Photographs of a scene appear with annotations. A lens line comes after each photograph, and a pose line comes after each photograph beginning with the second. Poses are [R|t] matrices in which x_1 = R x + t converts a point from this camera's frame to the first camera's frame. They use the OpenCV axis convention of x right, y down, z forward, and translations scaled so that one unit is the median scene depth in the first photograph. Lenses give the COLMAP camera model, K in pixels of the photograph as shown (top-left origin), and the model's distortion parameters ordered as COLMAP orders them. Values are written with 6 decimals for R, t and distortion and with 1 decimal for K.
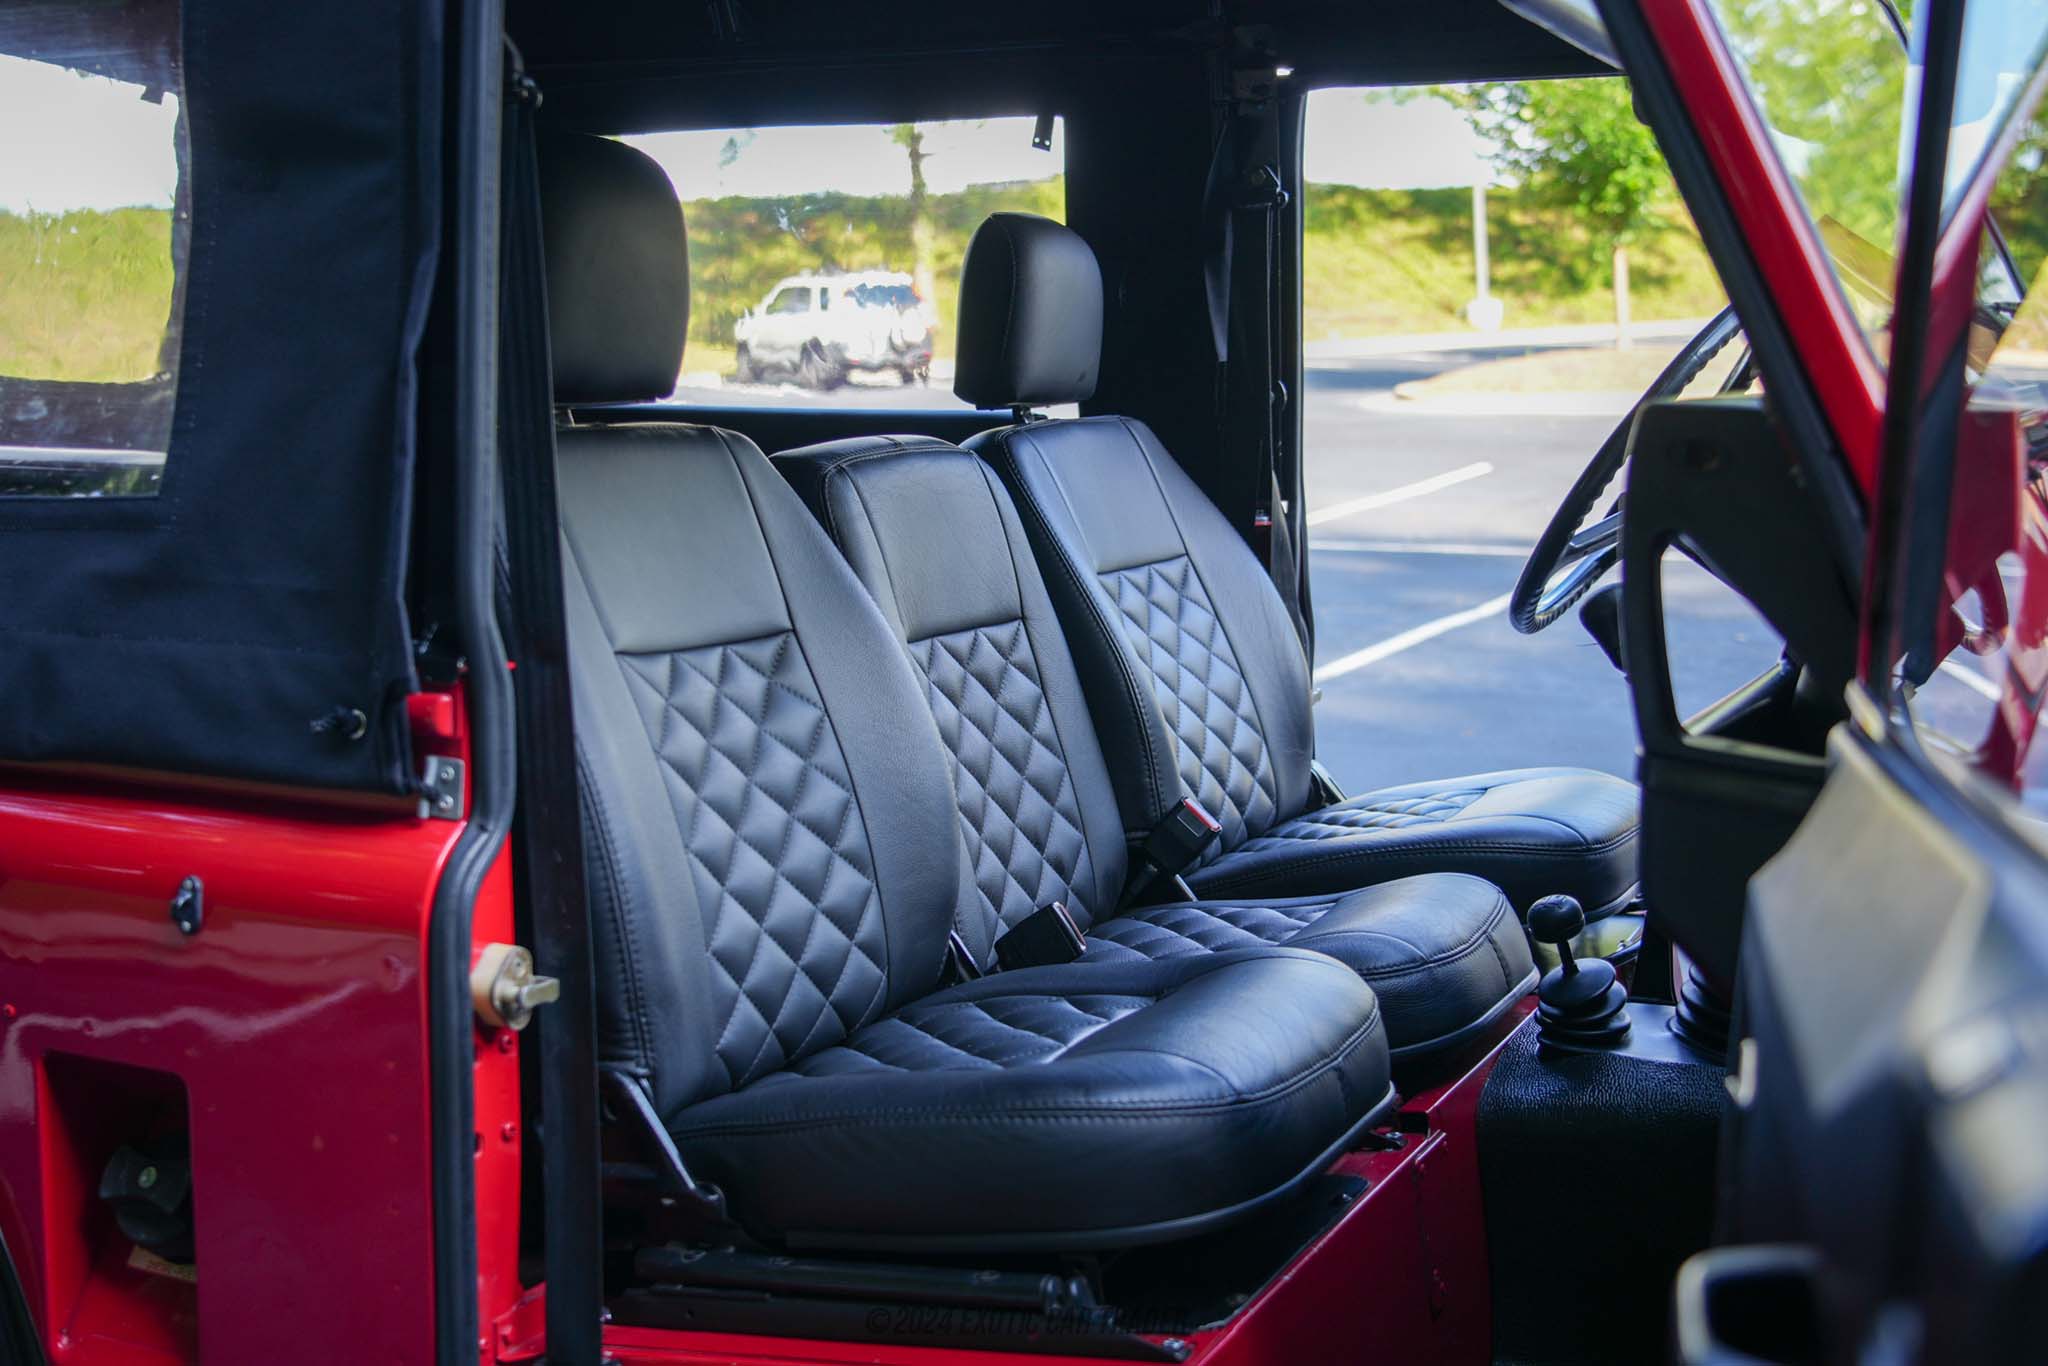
lens RADIAL K [[2632.6, 0, 1024.0], [0, 2632.6, 683.0], [0, 0, 1]] dist [-0.003543, -0.005399]
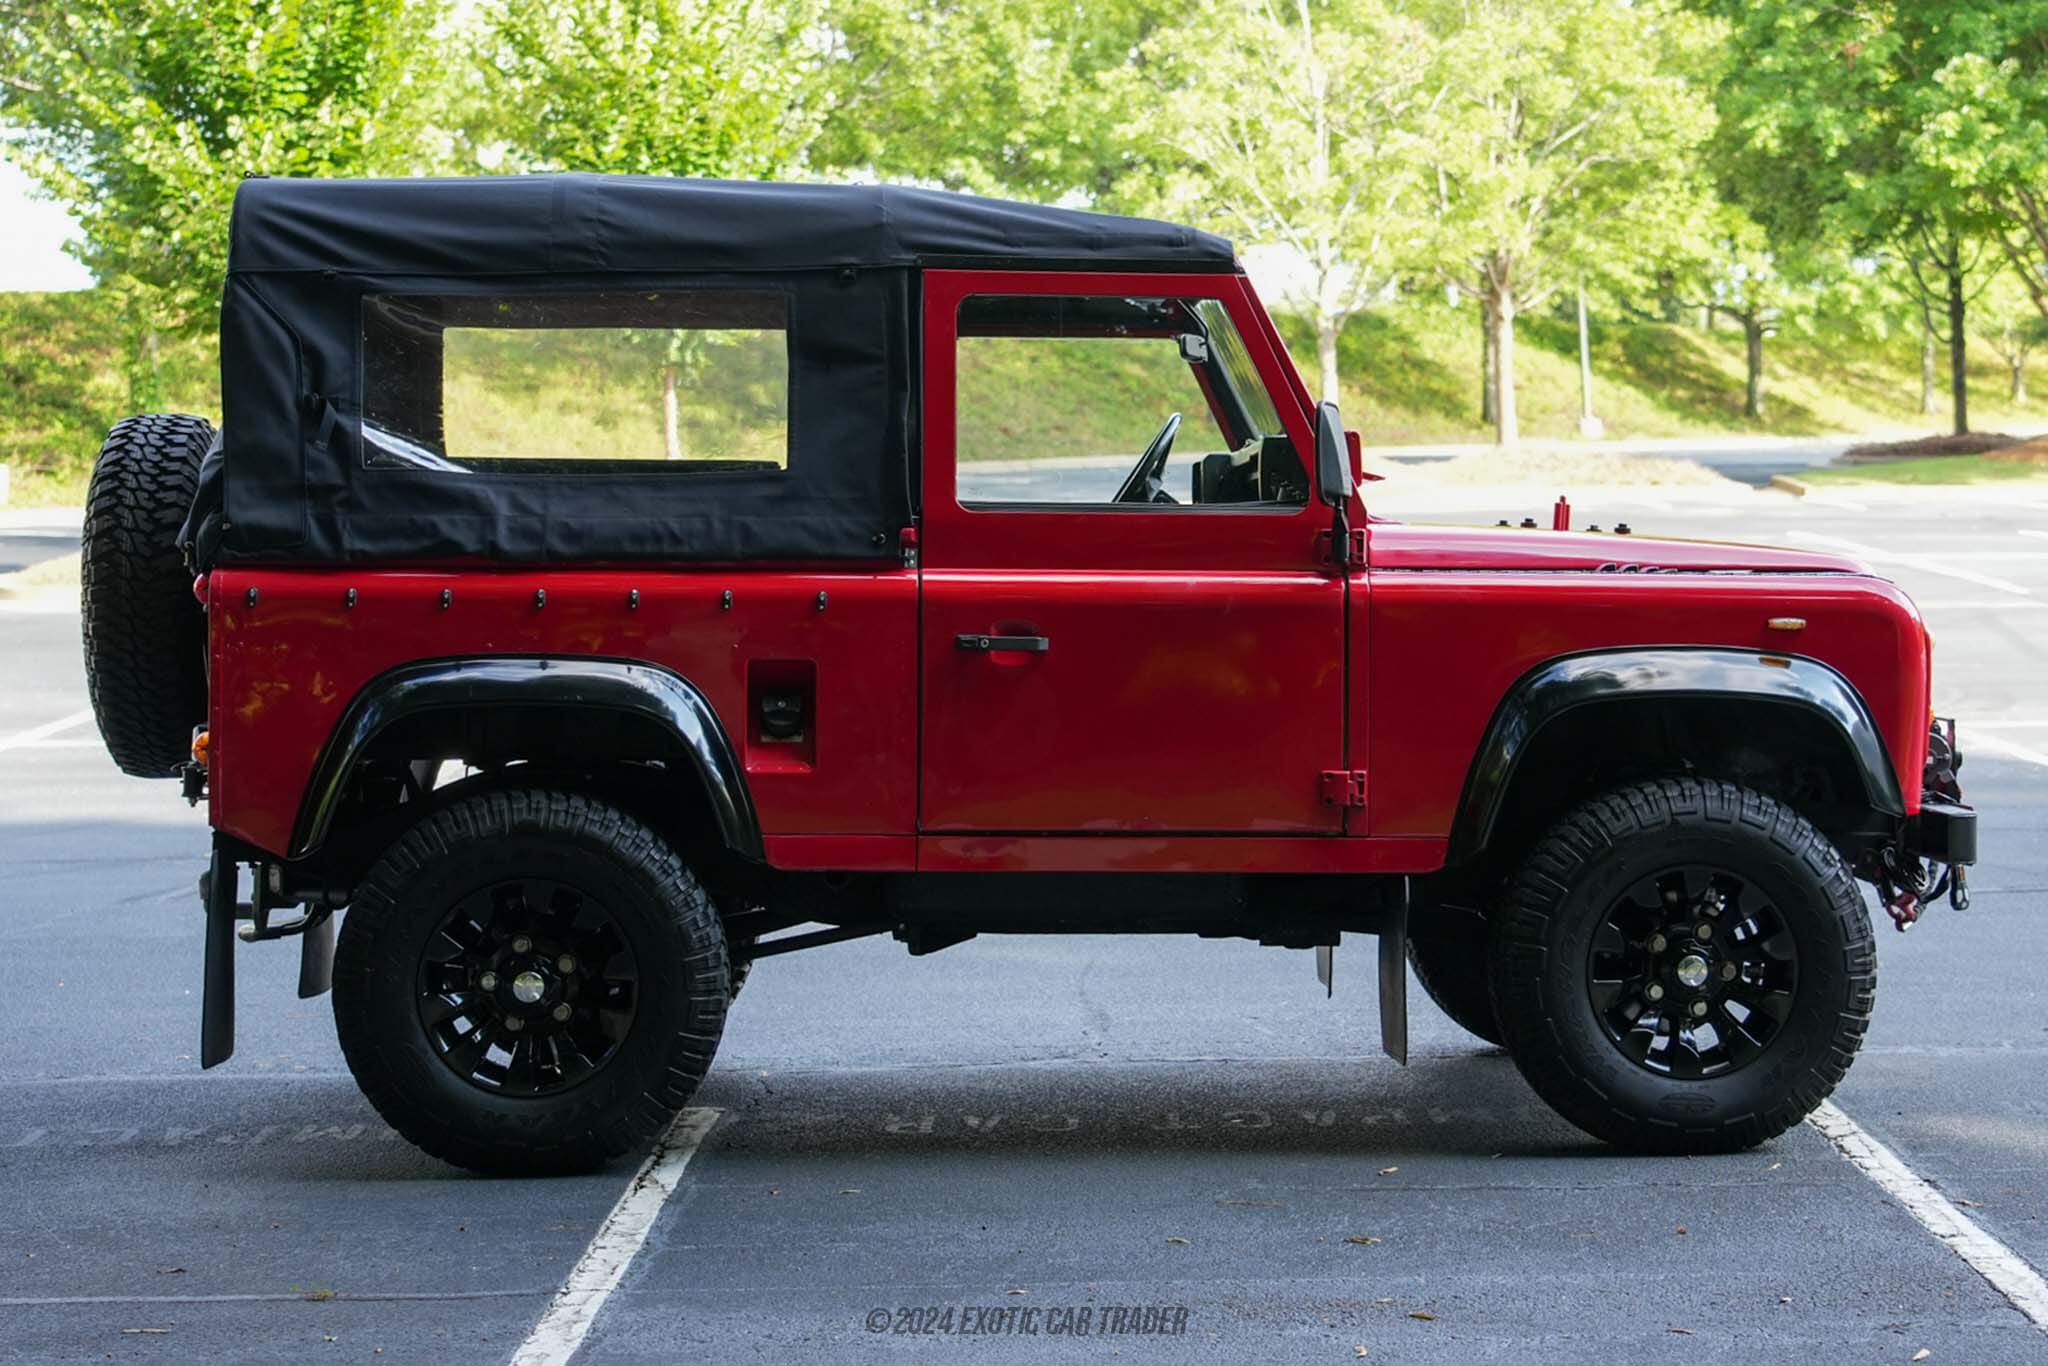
lens RADIAL K [[3487.4, 0, 1025.8], [0, 3487.4, 581.6], [0, 0, 1]] dist [-0.016367, 0.050185]
pose [[0.855836, -0.003862, 0.517233, -2.215275], [0.062135, 0.993499, -0.095394, 0.465507], [-0.513501, 0.113780, 0.850512, -2.585888]]
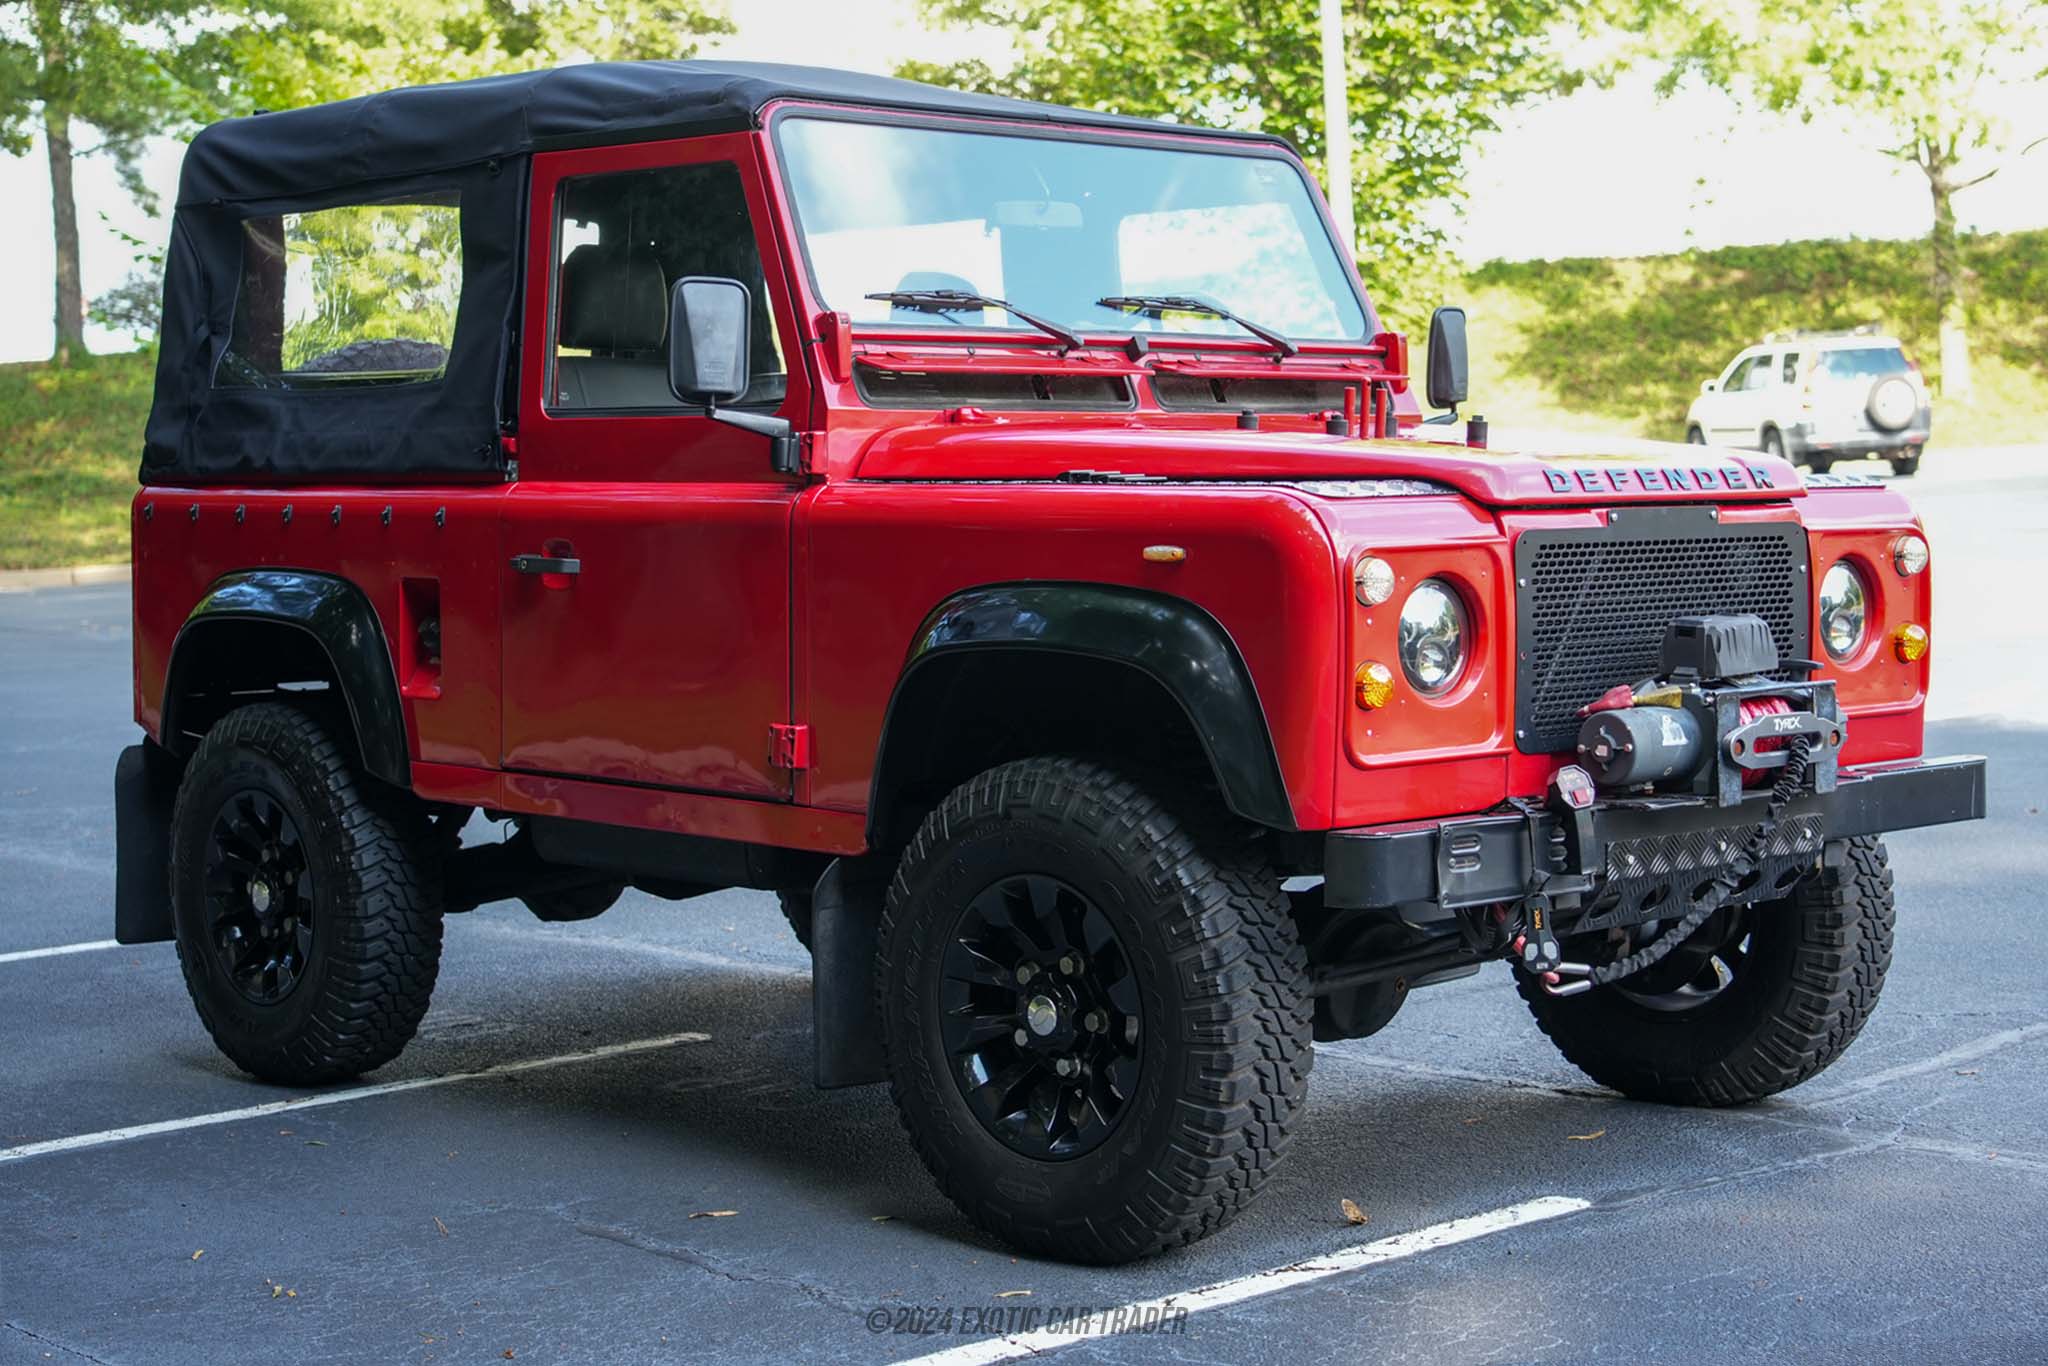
lens RADIAL K [[3487.4, 0, 1025.8], [0, 3487.4, 581.6], [0, 0, 1]] dist [-0.016367, 0.050185]
pose [[0.944582, 0.001610, -0.328272, 1.544410], [-0.030390, 0.996123, -0.082560, 0.451059], [0.326867, 0.087961, 0.940968, -2.381125]]
